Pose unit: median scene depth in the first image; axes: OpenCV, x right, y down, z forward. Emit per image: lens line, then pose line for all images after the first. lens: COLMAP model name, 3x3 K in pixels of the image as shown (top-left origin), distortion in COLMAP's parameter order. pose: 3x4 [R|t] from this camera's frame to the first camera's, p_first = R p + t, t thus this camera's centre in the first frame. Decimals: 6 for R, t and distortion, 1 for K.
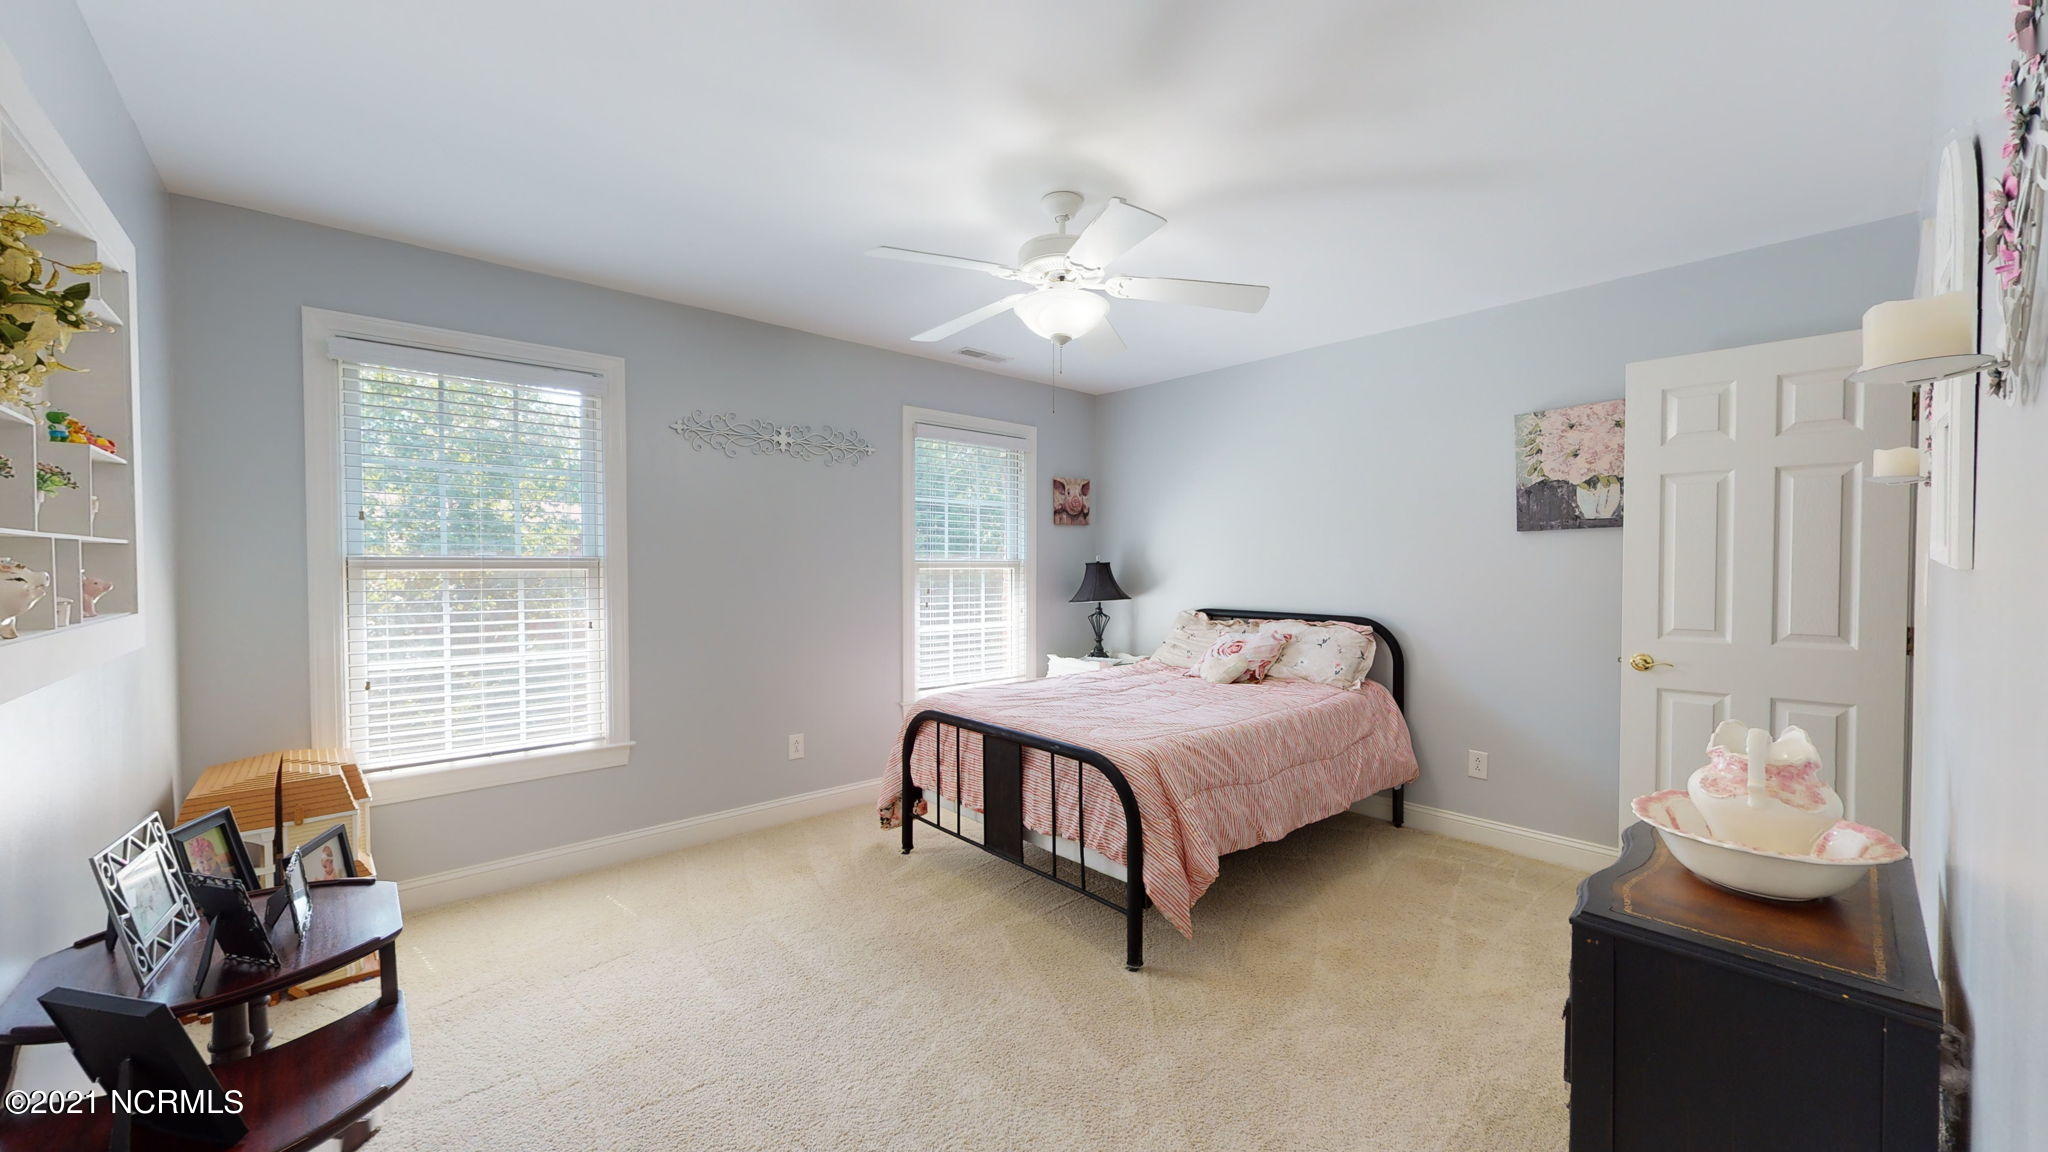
lens RADIAL K [[746.5, 0, 1024.0], [0, 746.5, 576.0], [0, 0, 1]] dist [0.000119, -0.000101]
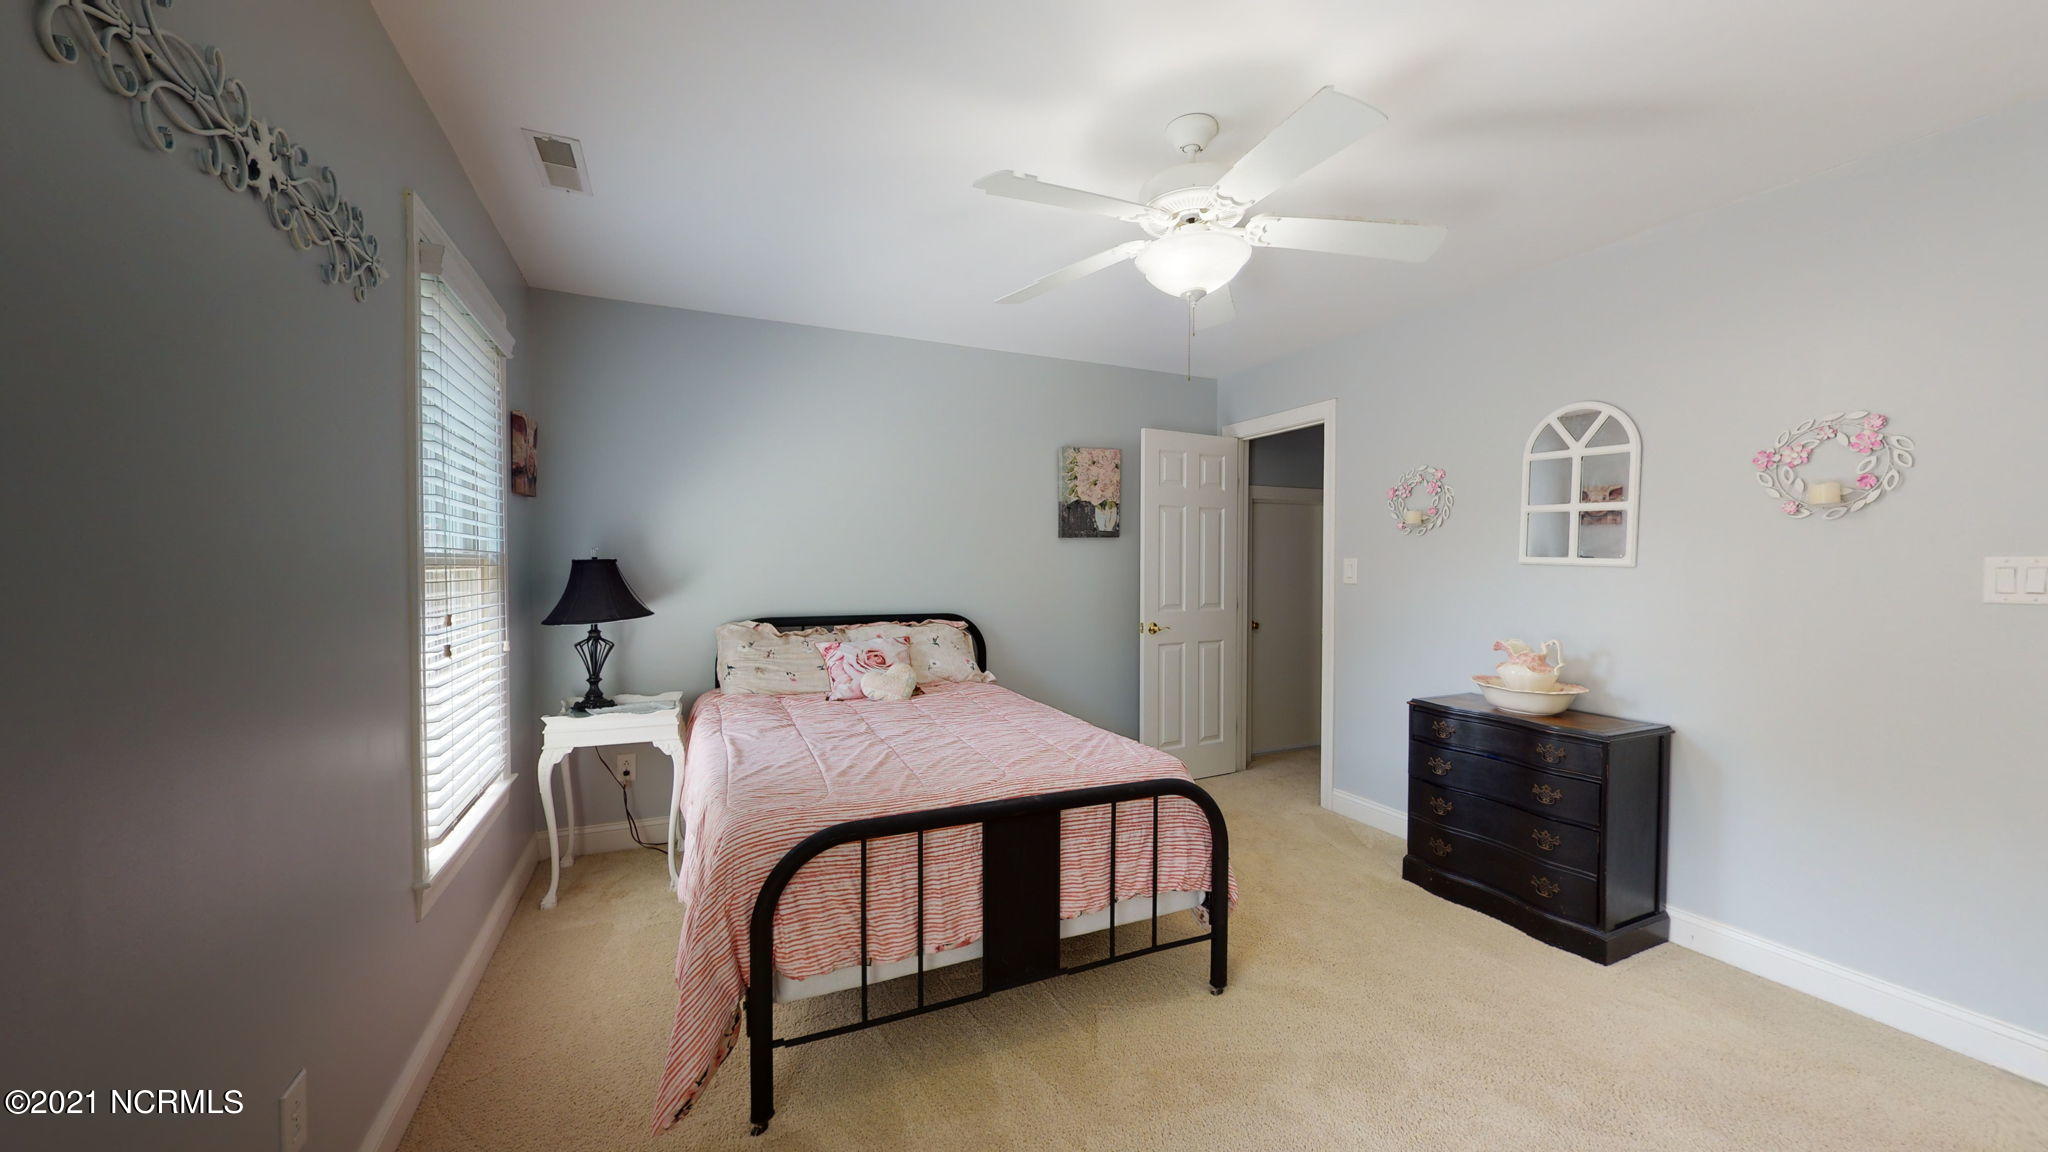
lens RADIAL K [[746.5, 0, 1024.0], [0, 746.5, 576.0], [0, 0, 1]] dist [0.000119, -0.000101]
pose [[0.297112, -0.013854, 0.954742, -0.618689], [0.013411, 0.999857, 0.010335, -0.008115], [-0.954748, 0.009733, 0.297255, 0.716264]]
